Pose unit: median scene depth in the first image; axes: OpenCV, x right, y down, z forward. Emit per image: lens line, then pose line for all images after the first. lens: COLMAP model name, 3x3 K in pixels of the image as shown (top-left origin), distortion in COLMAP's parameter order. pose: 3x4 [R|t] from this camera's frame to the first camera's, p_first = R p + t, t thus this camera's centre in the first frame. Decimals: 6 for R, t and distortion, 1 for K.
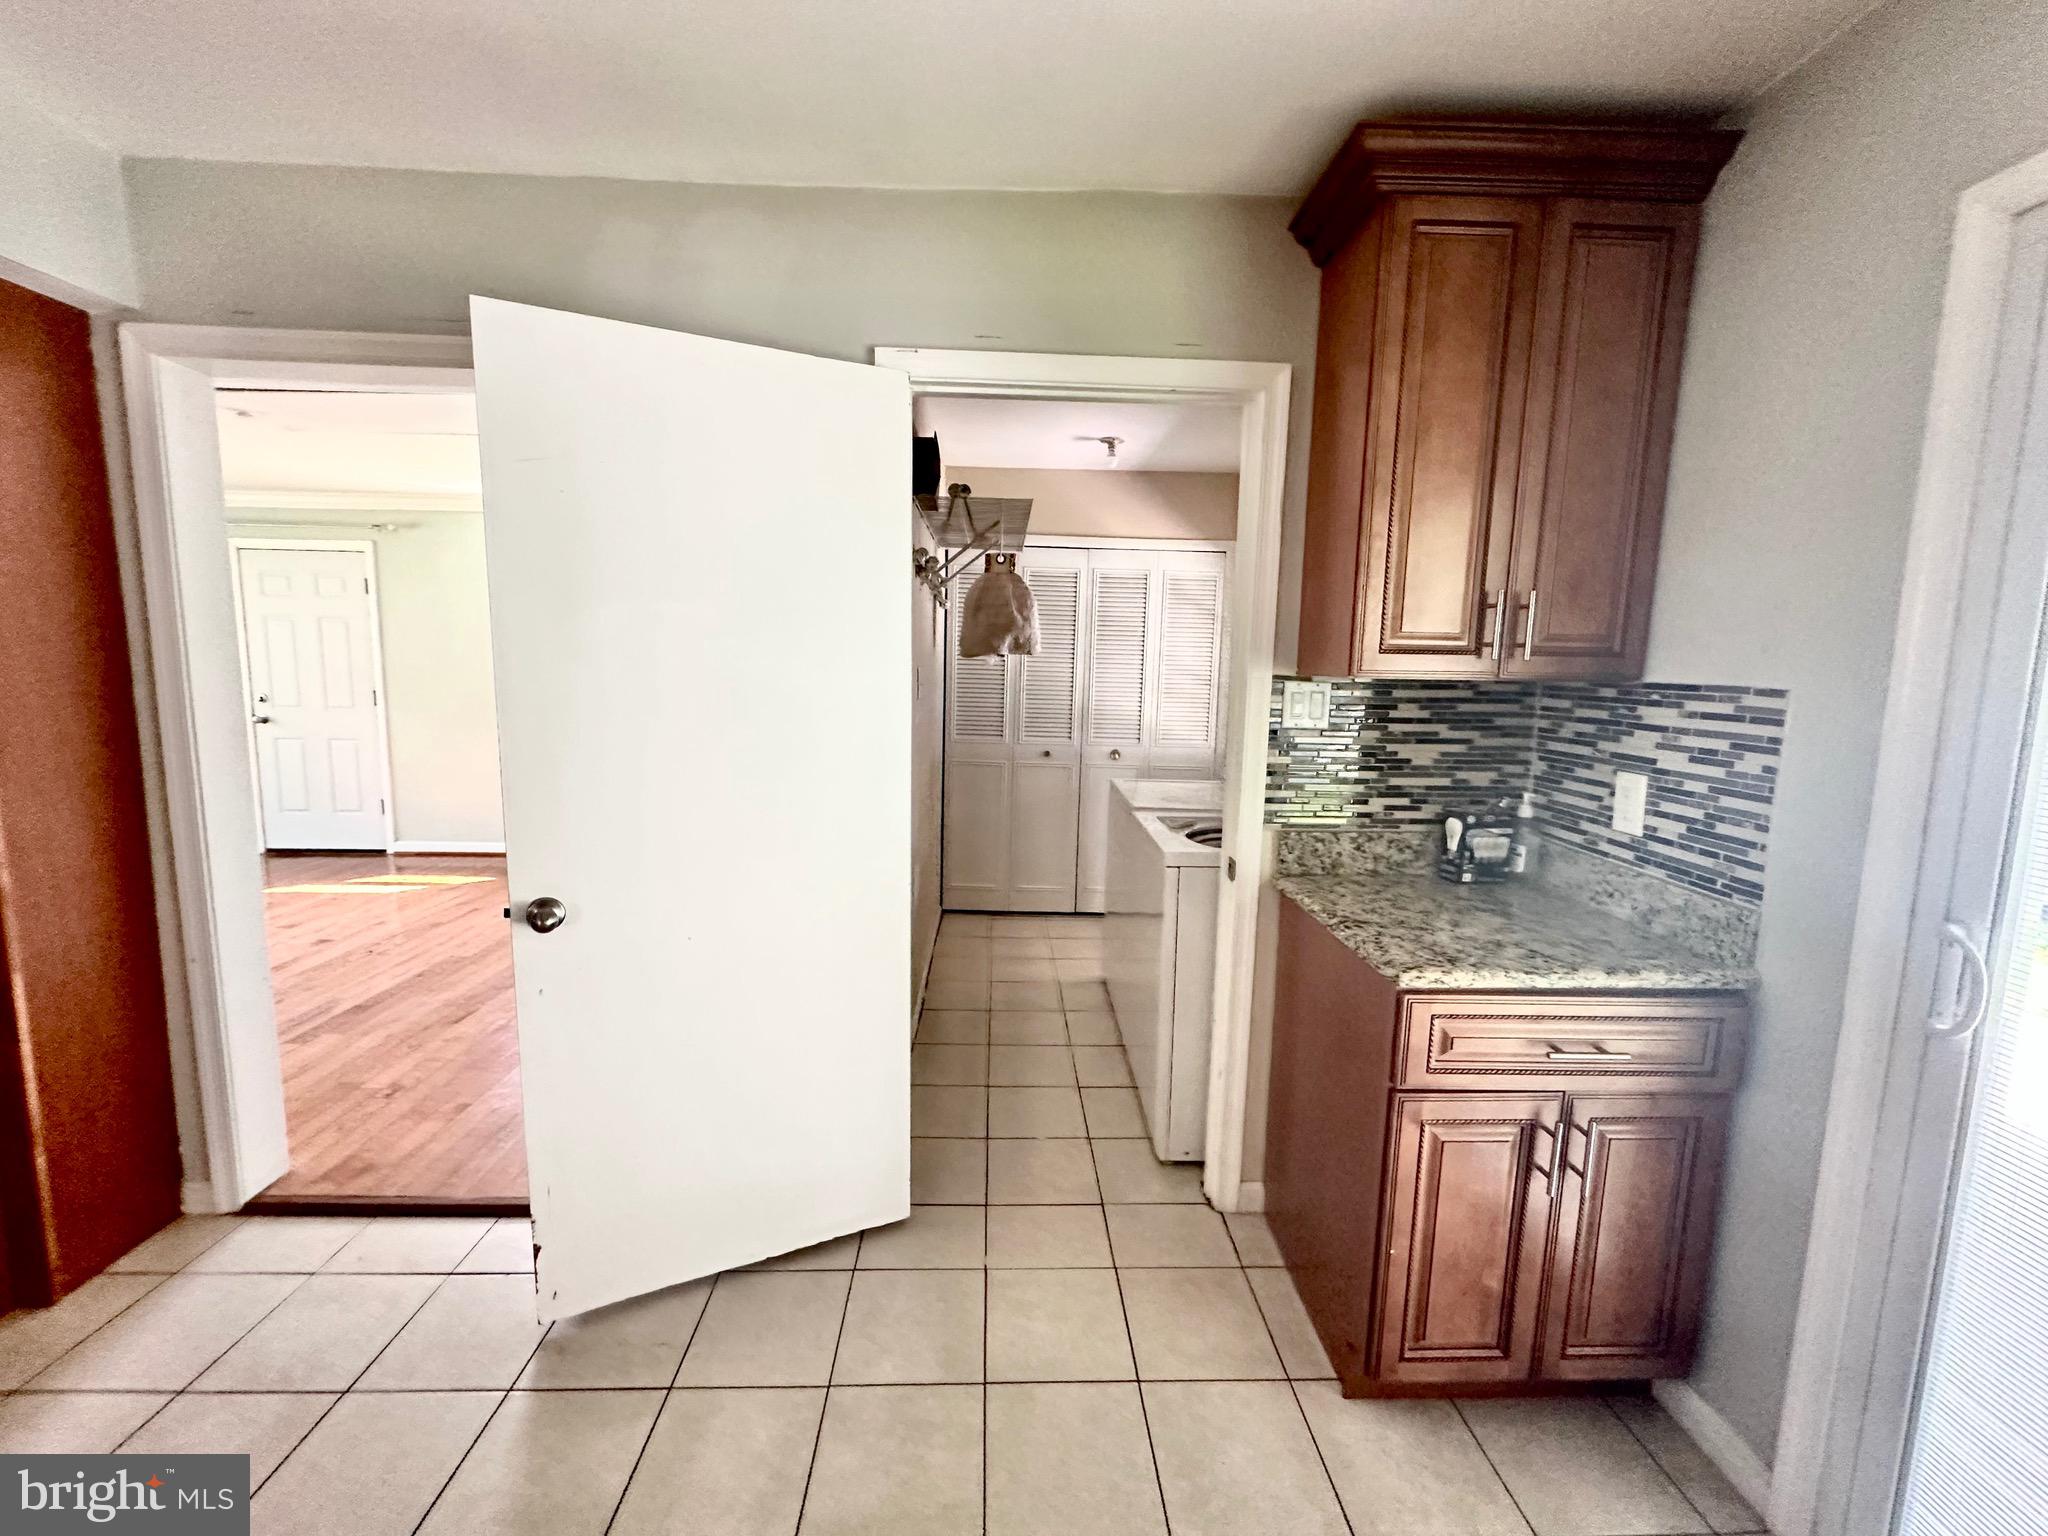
lens RADIAL K [[817.2, 0, 1022.1], [0, 817.2, 766.8], [0, 0, 1]] dist [-0.000679, -0.000021]
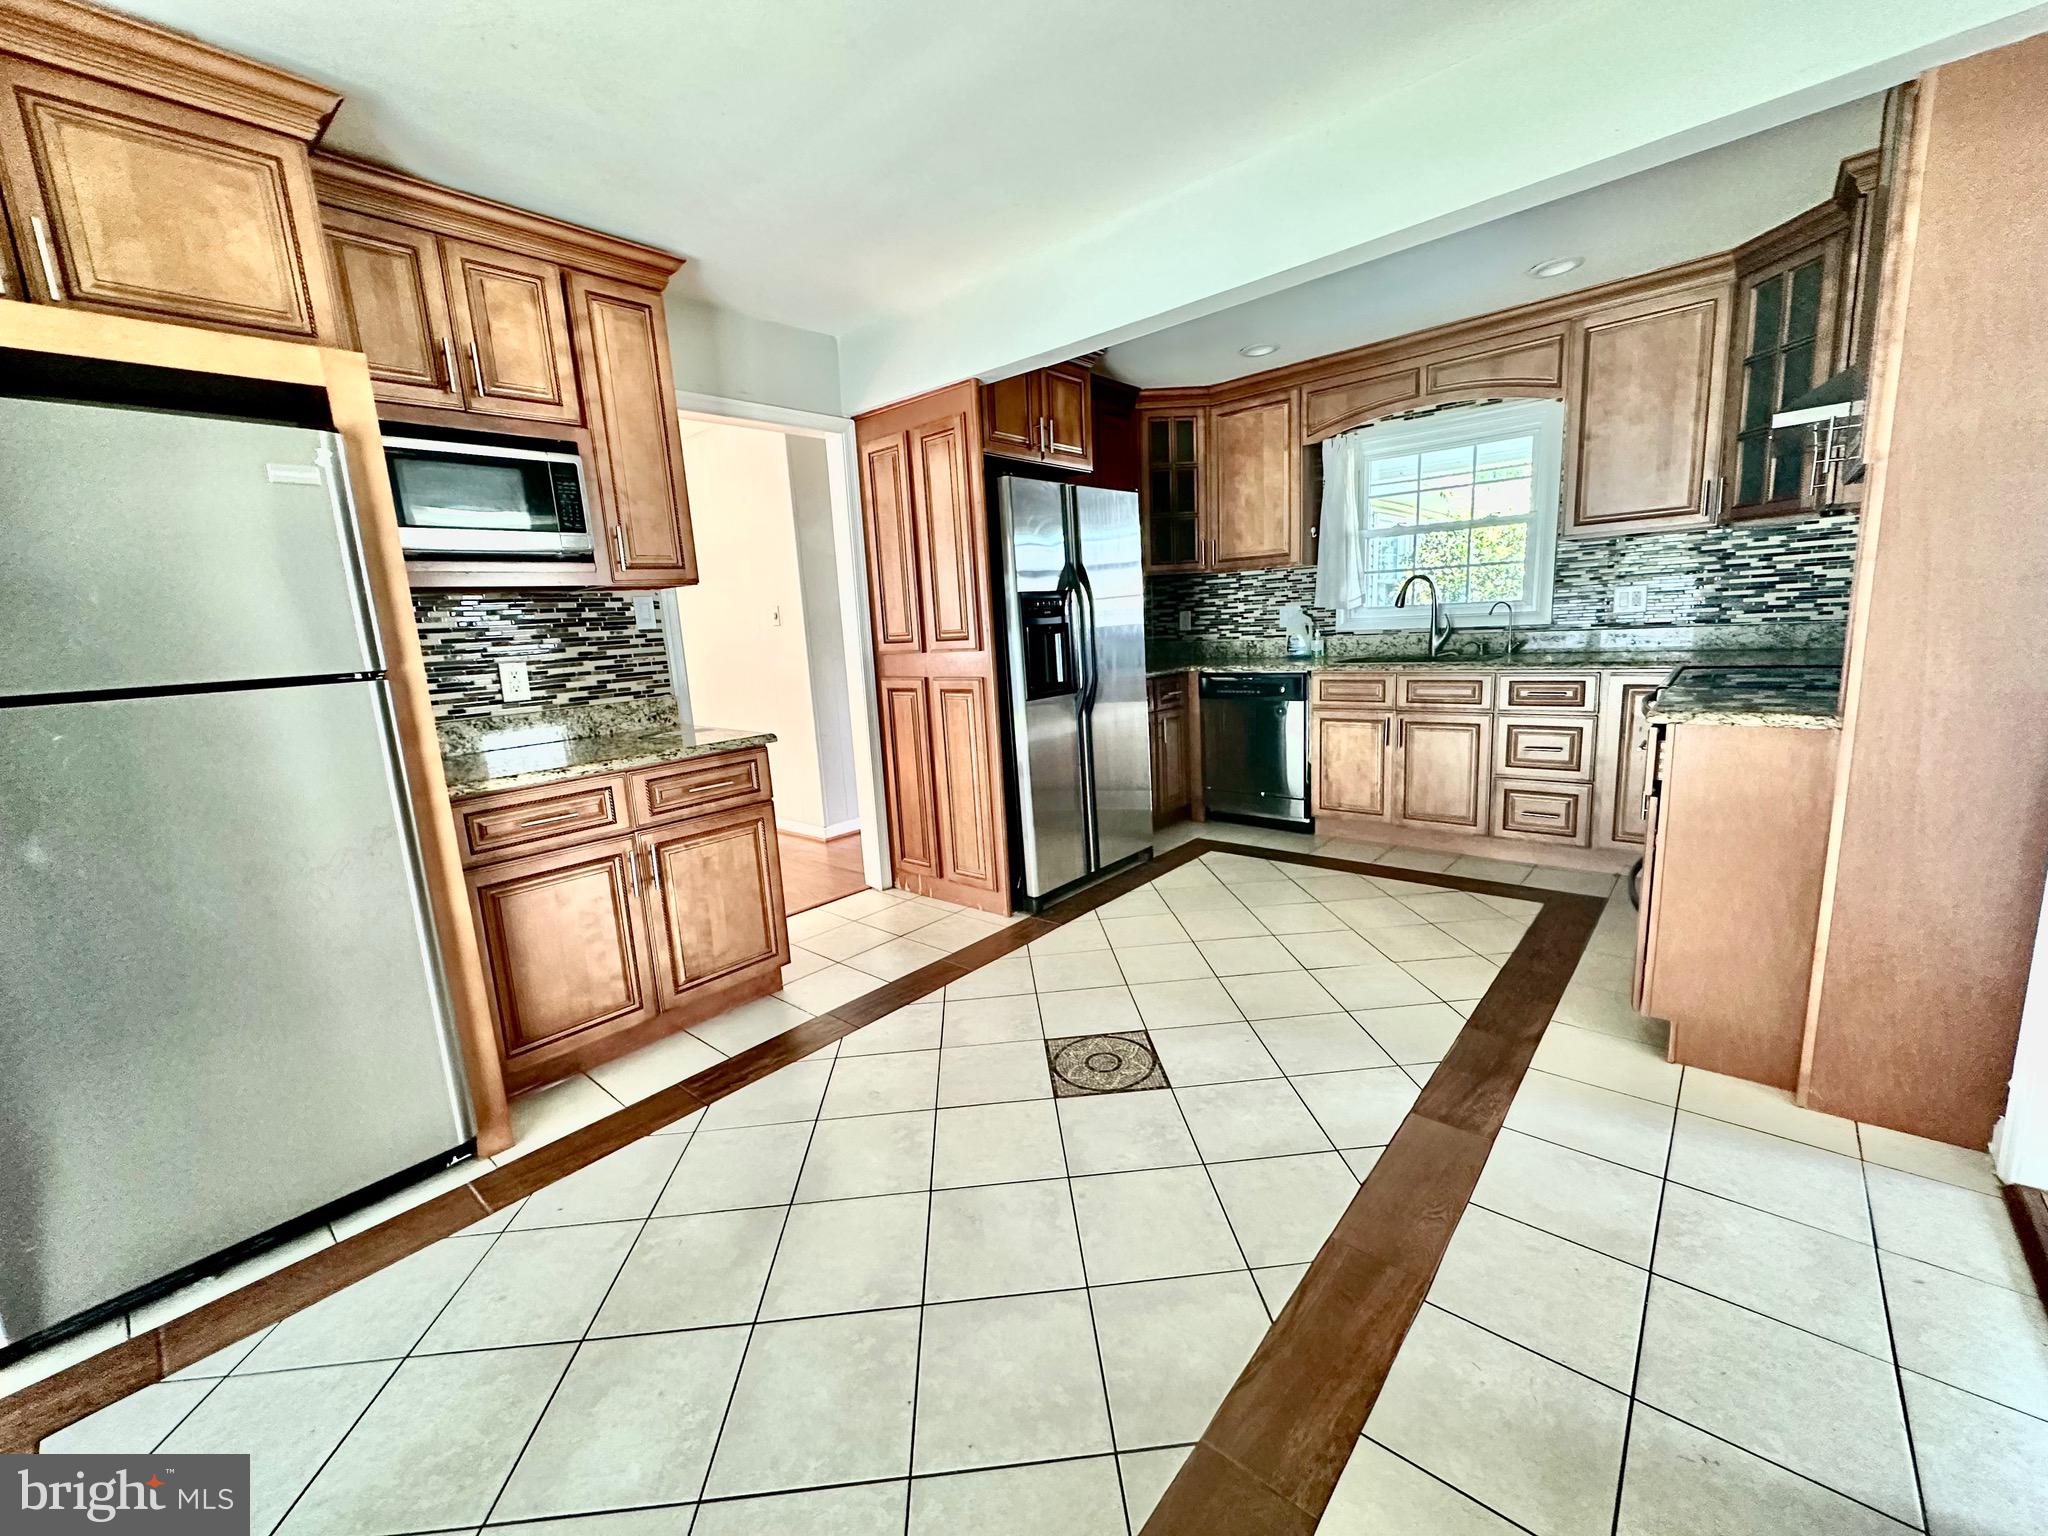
lens RADIAL K [[816.0, 0, 1024.2], [0, 816.0, 765.6], [0, 0, 1]] dist [-0.000583, -0.000296]
pose [[-0.682595, 0.149915, -0.715254, 0.211023], [-0.044281, 0.968450, 0.245244, -0.001792], [0.729454, 0.199075, -0.654421, 0.818413]]
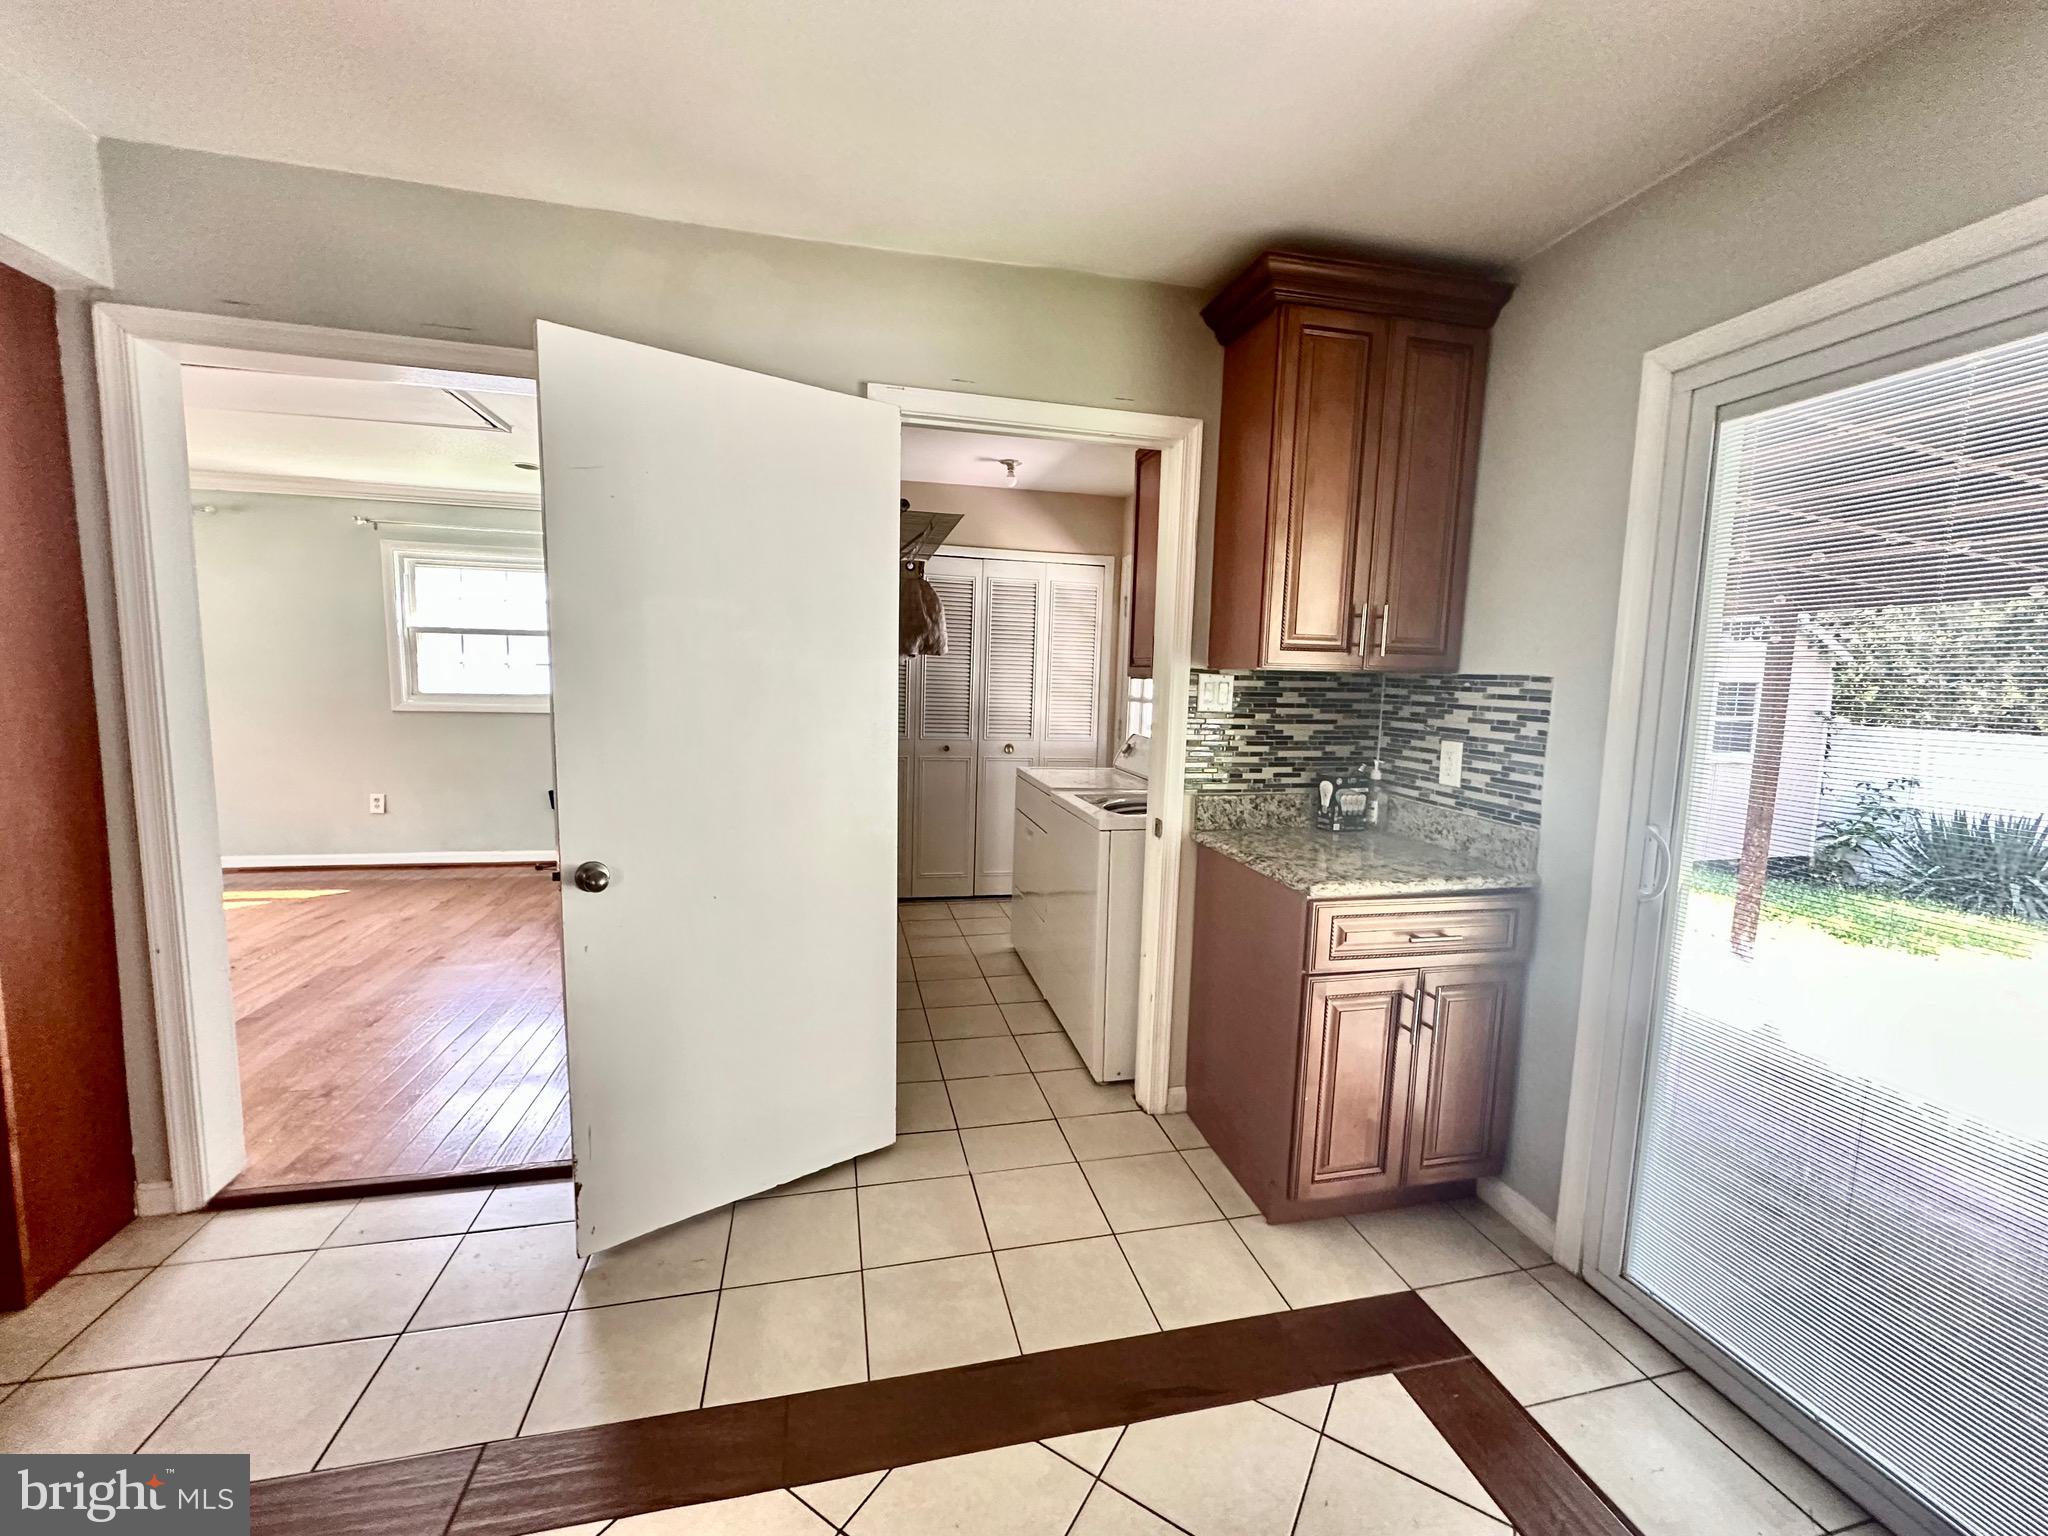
lens RADIAL K [[816.0, 0, 1024.2], [0, 816.0, 765.6], [0, 0, 1]] dist [-0.000583, -0.000296]
pose [[0.981020, -0.015321, 0.193299, -0.190013], [0.017270, 0.999816, -0.008406, 0.042663], [-0.193134, 0.011585, 0.981104, -0.170185]]
